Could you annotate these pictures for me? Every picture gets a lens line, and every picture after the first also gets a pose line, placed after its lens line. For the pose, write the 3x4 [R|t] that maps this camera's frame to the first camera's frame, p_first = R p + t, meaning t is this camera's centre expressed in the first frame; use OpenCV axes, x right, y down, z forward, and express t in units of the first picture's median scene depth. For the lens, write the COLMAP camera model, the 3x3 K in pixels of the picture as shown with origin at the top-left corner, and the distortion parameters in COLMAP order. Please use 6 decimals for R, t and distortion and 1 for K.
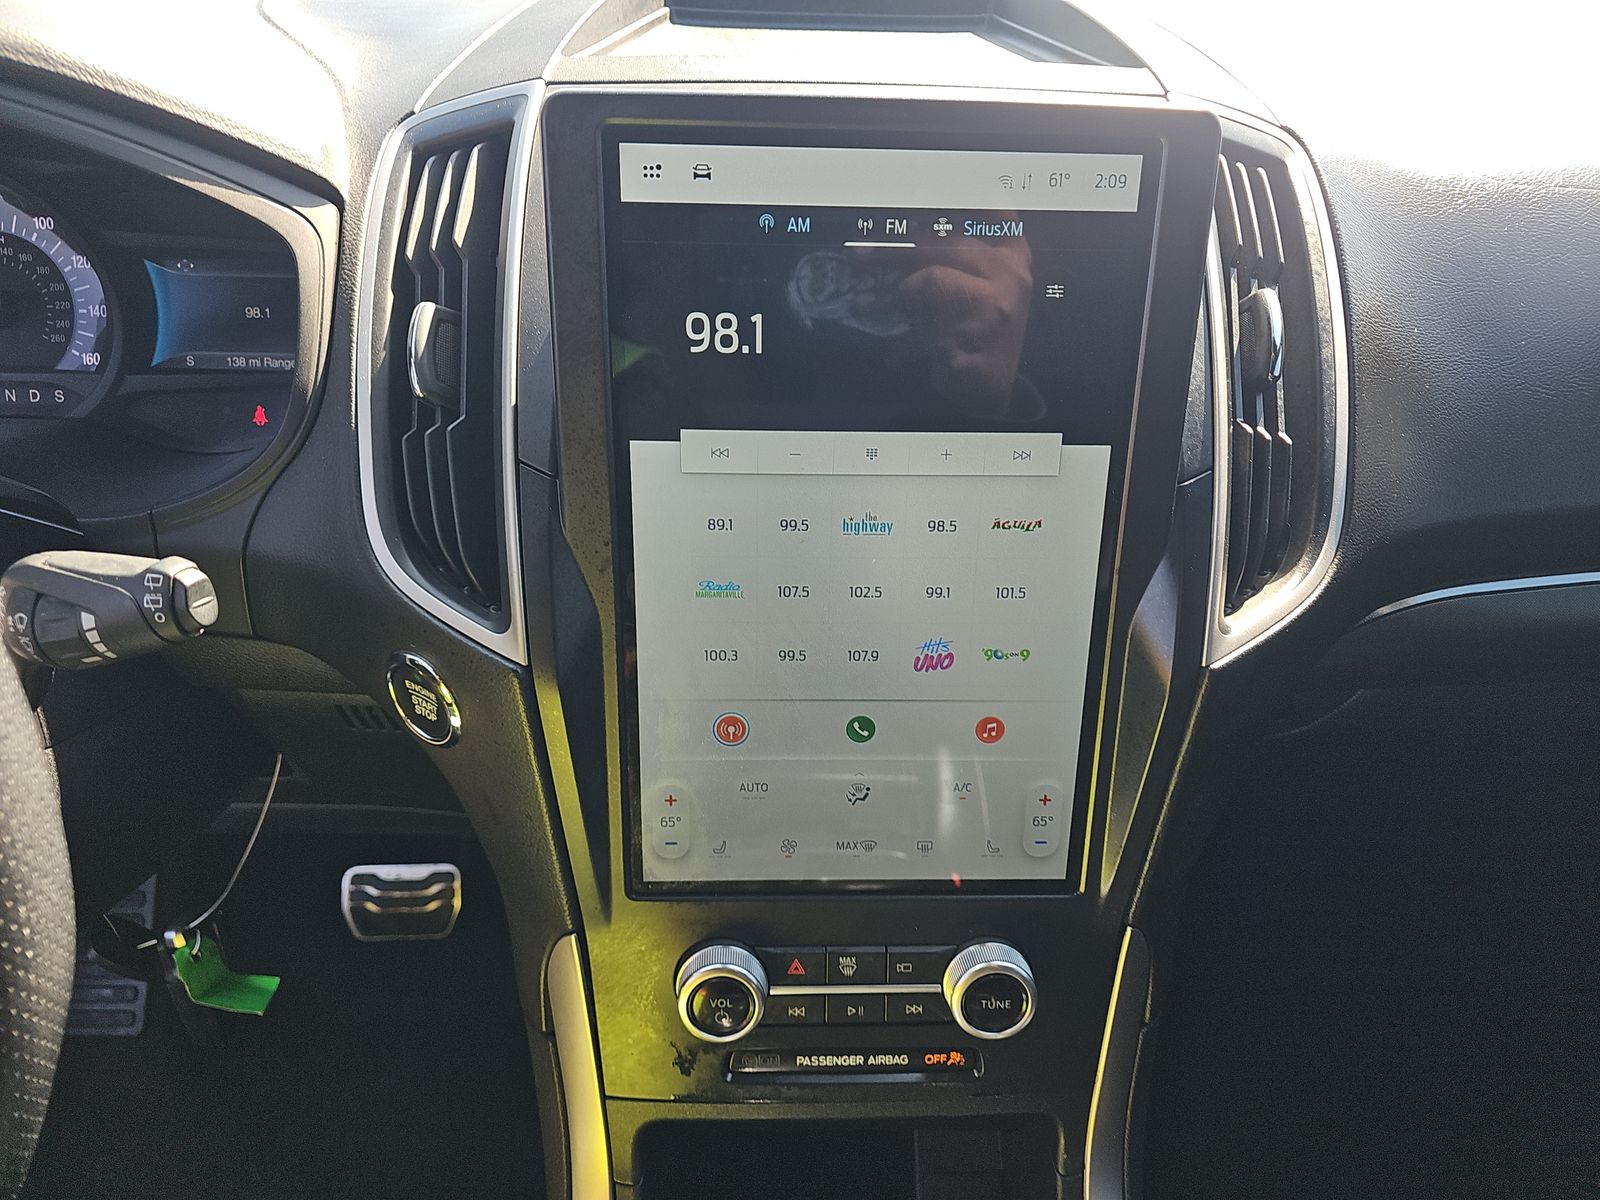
lens RADIAL K [[1057.4, 0, 802.3], [0, 1057.4, 611.5], [0, 0, 1]] dist [0.029327, -0.021106]
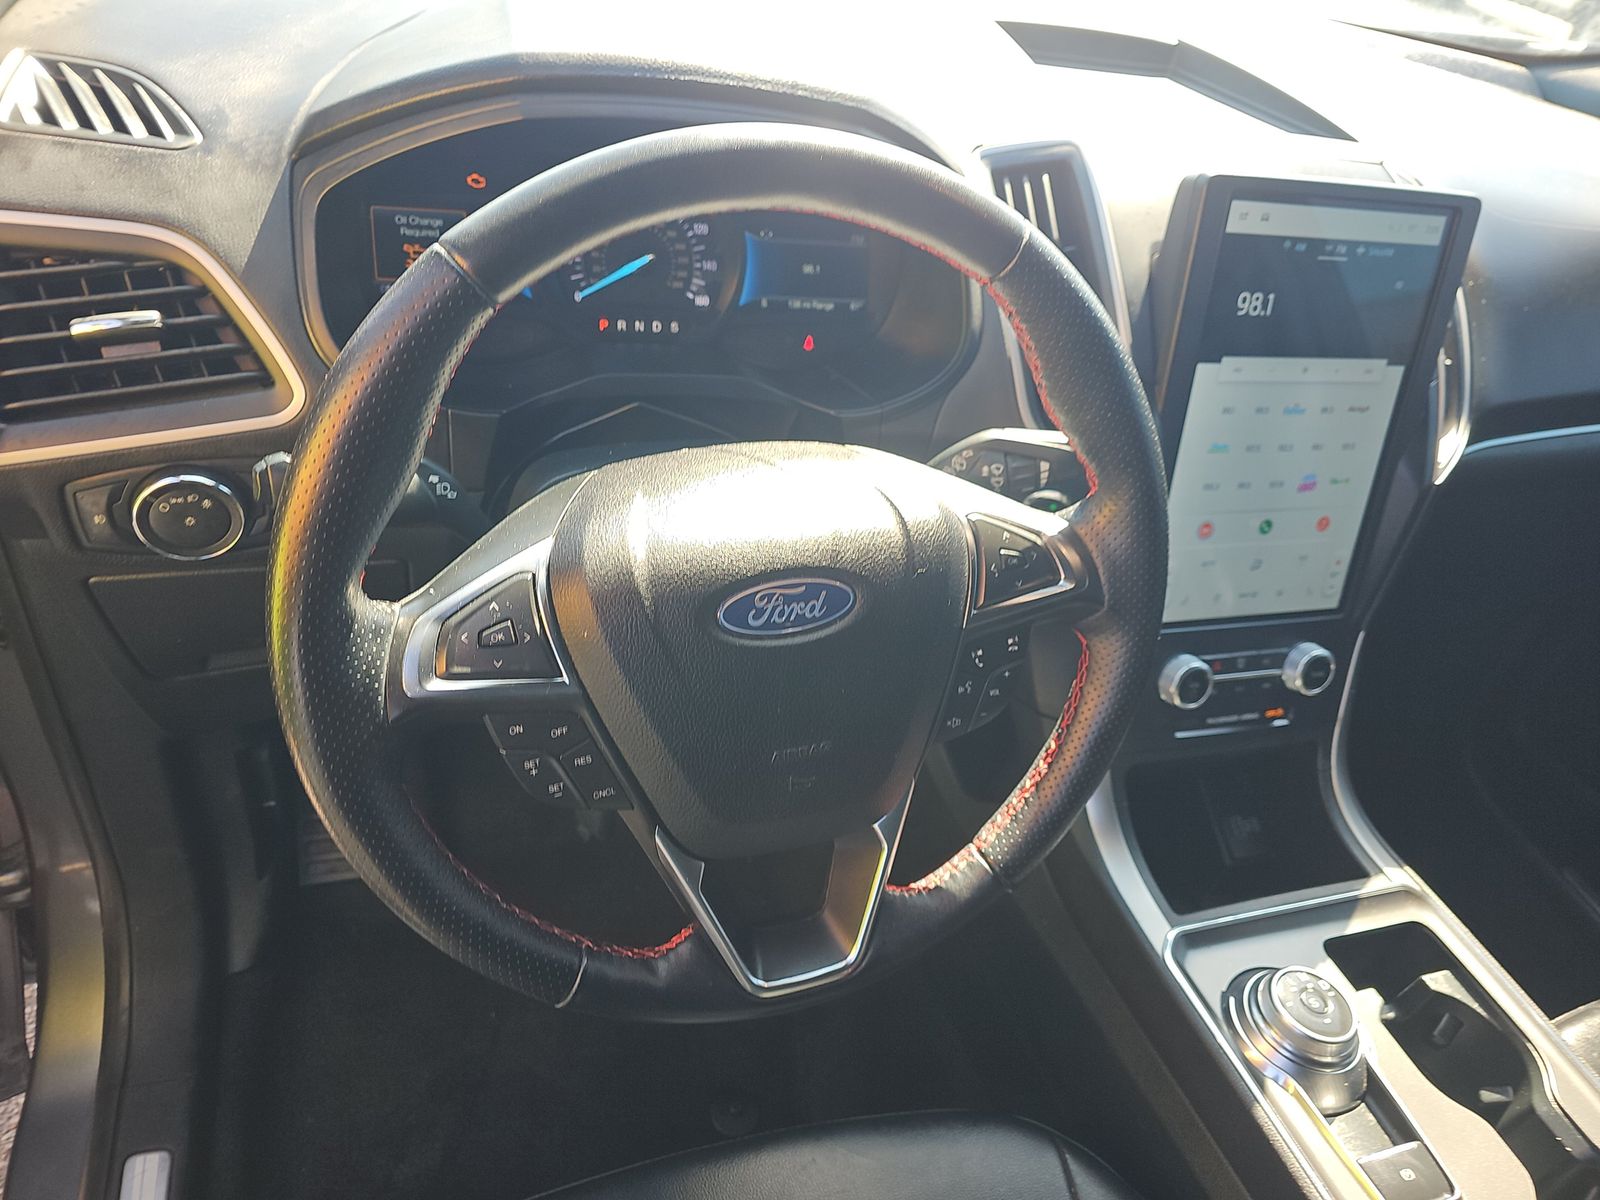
lens RADIAL K [[1057.4, 0, 812.9], [0, 1057.4, 594.1], [0, 0, 1]] dist [0.029327, -0.021106]
pose [[0.947695, -0.066108, 0.312255, -1.264399], [0.043748, 0.995986, 0.078086, 0.052512], [-0.316164, -0.060342, 0.946784, -0.472440]]
